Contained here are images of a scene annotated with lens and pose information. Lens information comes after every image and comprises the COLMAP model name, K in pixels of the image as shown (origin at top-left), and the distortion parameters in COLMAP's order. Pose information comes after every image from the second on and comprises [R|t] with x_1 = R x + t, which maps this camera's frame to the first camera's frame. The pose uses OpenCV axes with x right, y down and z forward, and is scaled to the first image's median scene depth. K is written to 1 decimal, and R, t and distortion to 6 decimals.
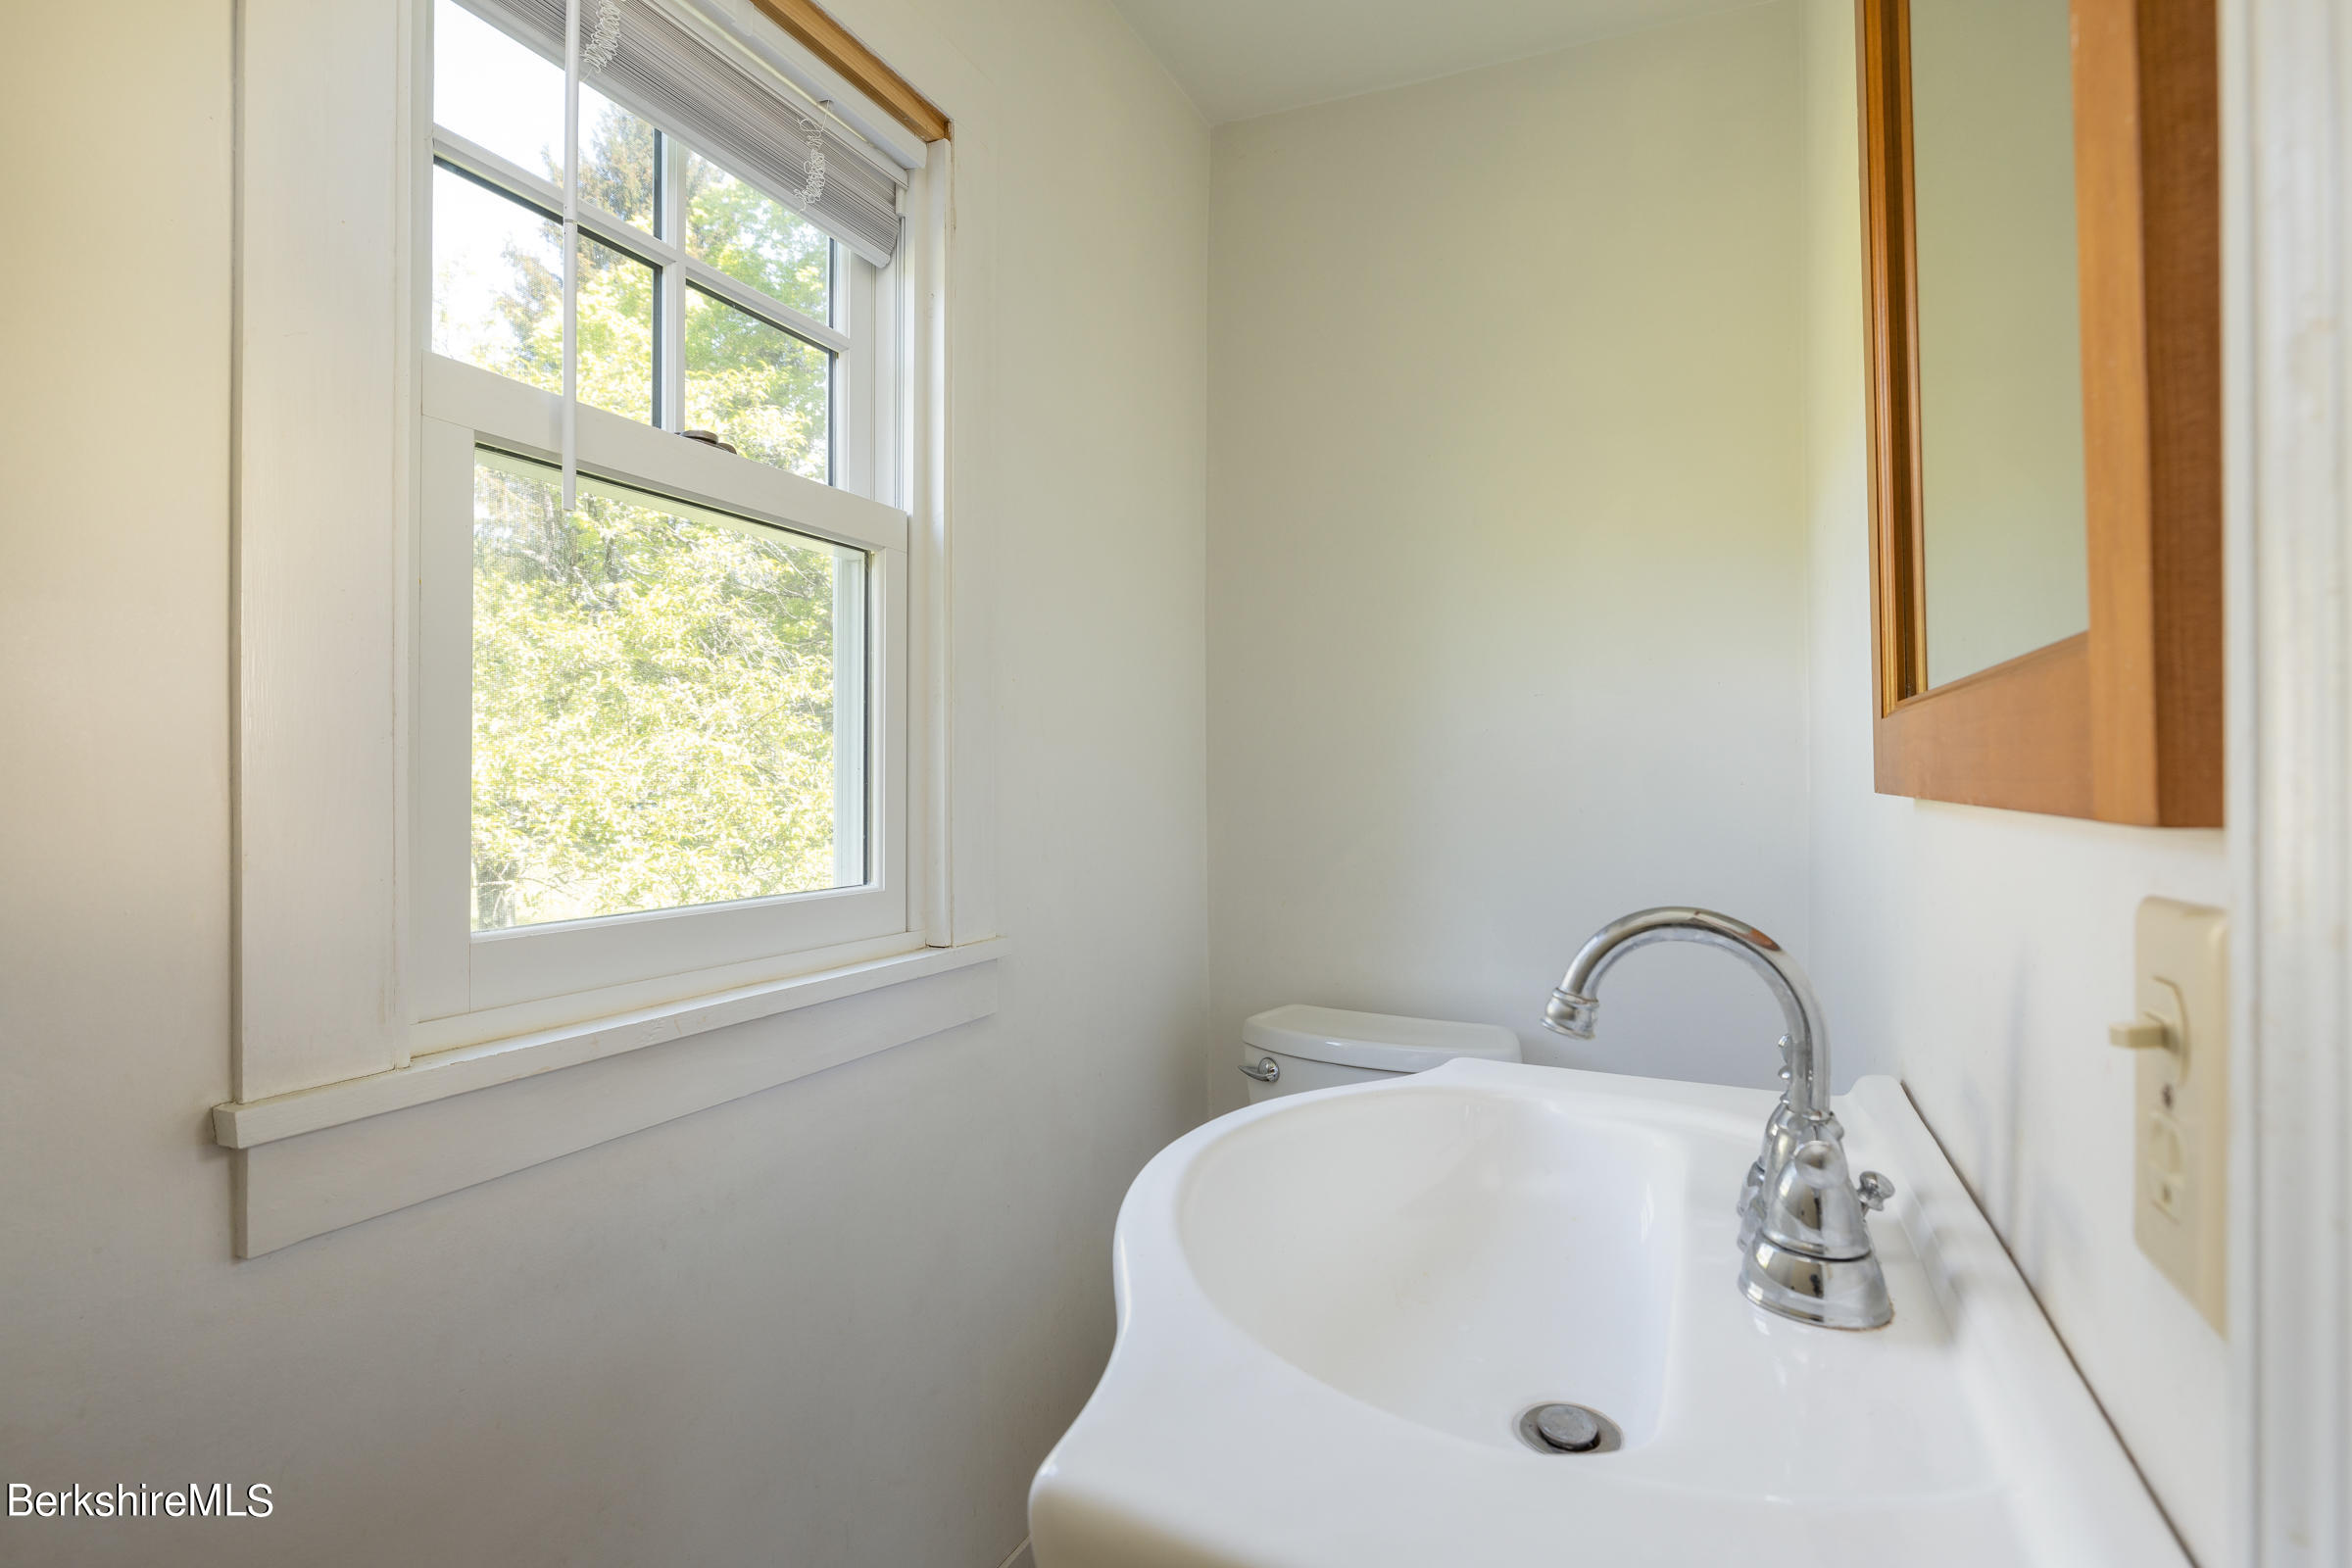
lens RADIAL K [[1114.7, 0, 1174.8], [0, 1114.7, 774.2], [0, 0, 1]] dist [0.000874, -0.002290]
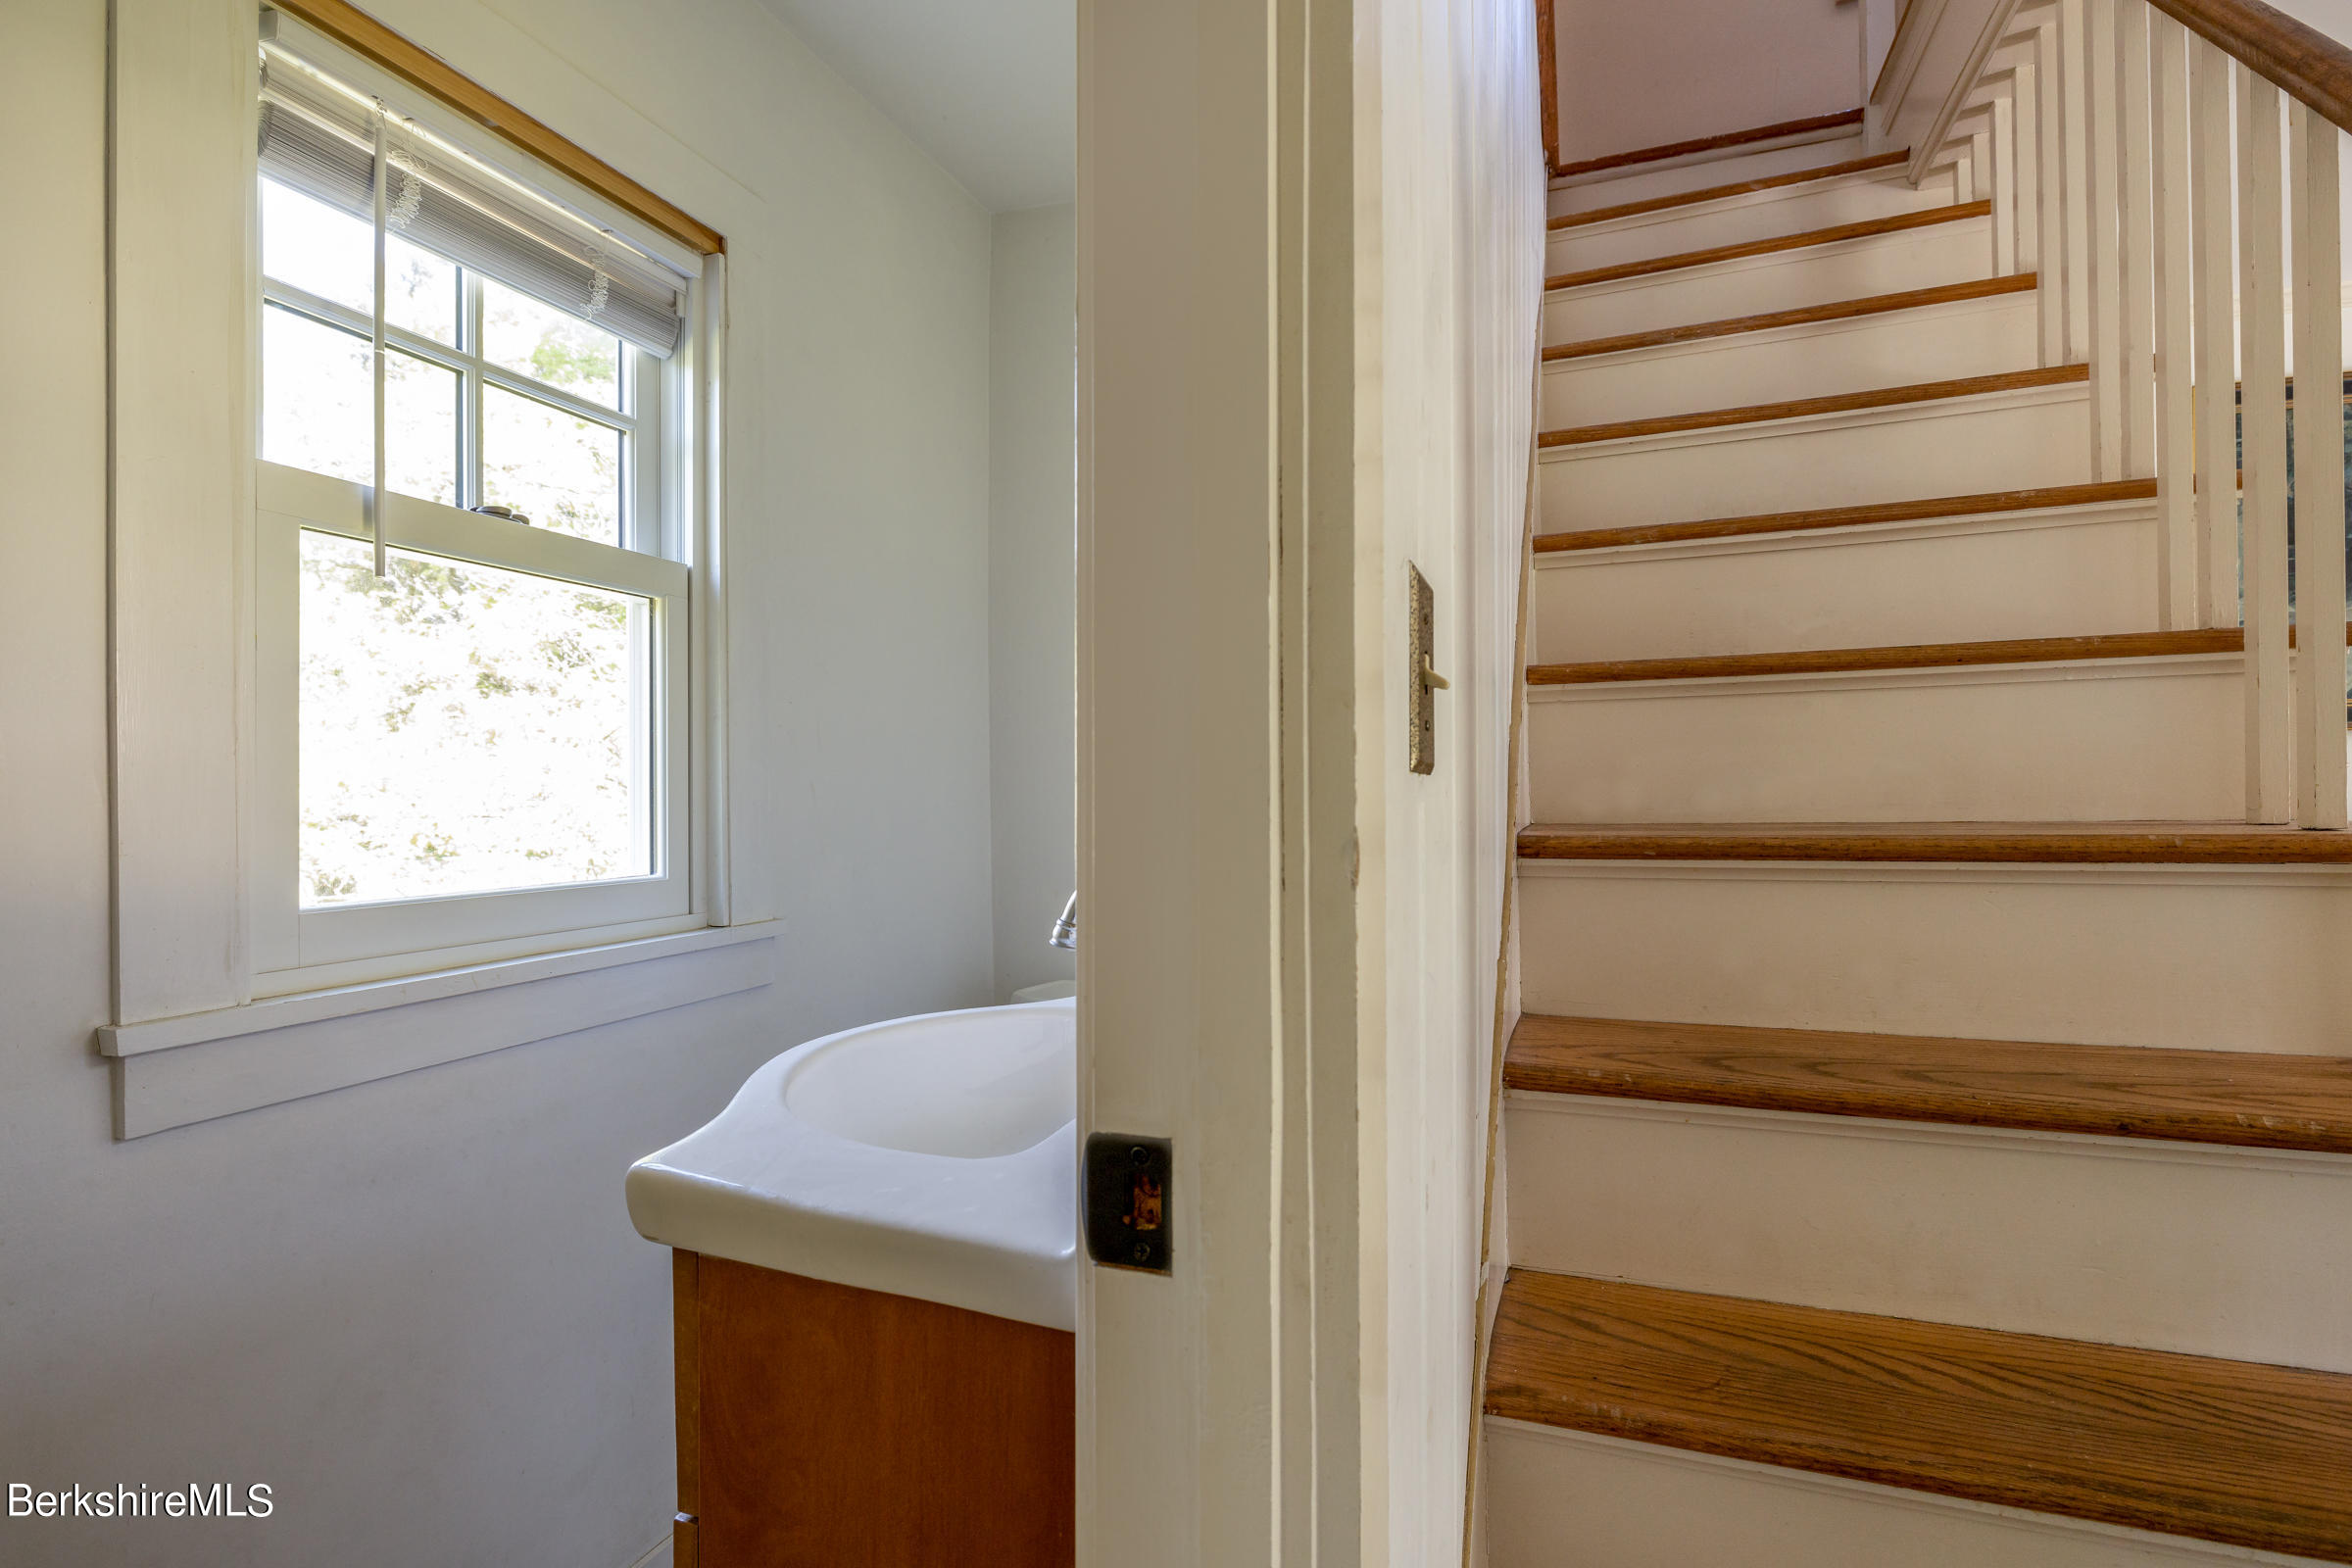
lens RADIAL K [[1114.7, 0, 1175.8], [0, 1114.7, 787.0], [0, 0, 1]] dist [0.000874, -0.002290]
pose [[0.995047, -0.007388, 0.099130, 0.155581], [0.007154, 0.999971, 0.002714, 0.004714], [-0.099147, -0.001992, 0.995071, -0.238343]]
